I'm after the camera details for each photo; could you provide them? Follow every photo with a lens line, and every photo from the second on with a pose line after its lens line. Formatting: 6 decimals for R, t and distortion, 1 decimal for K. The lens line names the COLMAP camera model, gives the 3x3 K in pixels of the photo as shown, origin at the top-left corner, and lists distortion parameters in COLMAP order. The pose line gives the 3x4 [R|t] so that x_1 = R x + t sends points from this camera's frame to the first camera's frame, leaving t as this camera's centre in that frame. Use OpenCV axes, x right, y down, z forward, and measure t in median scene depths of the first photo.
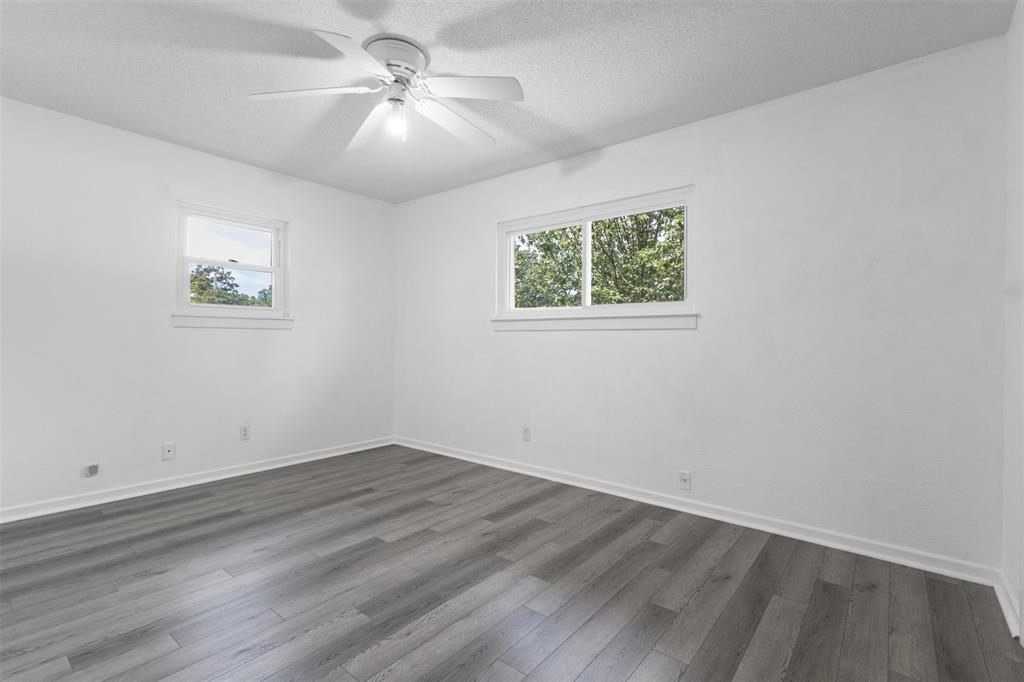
lens RADIAL K [[466.7, 0, 508.9], [0, 466.7, 340.9], [0, 0, 1]] dist [0.000246, 0.000727]
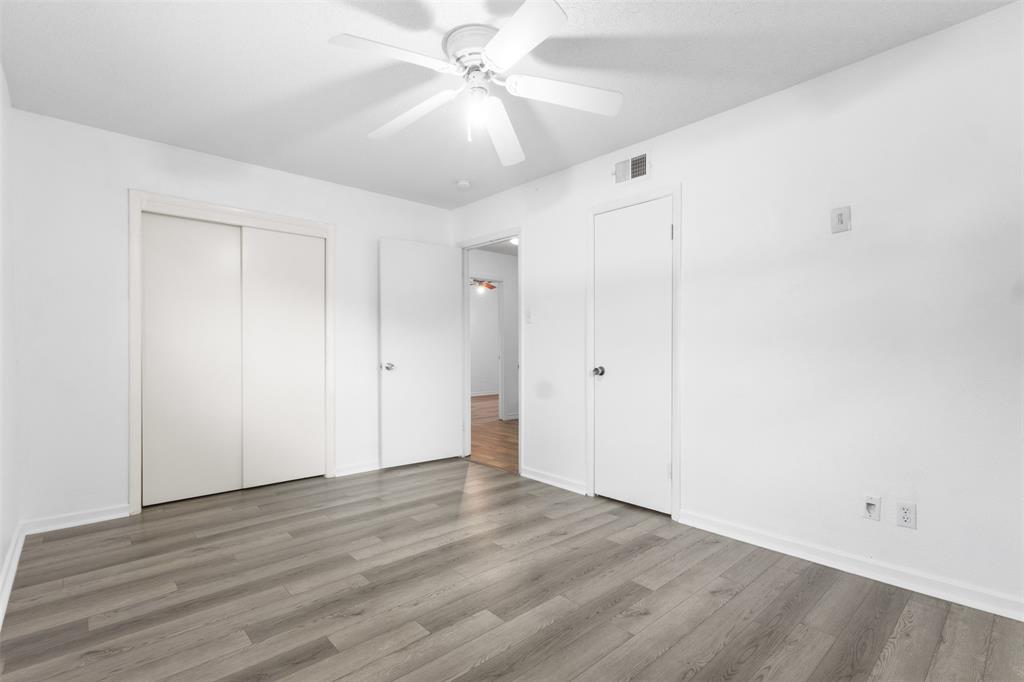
lens RADIAL K [[466.7, 0, 508.9], [0, 466.7, 340.9], [0, 0, 1]] dist [0.000246, 0.000727]
pose [[-0.988973, -0.005941, 0.147979, -0.422126], [-0.006686, 0.999967, -0.004537, -0.013368], [-0.147947, -0.005476, -0.988980, 1.833550]]
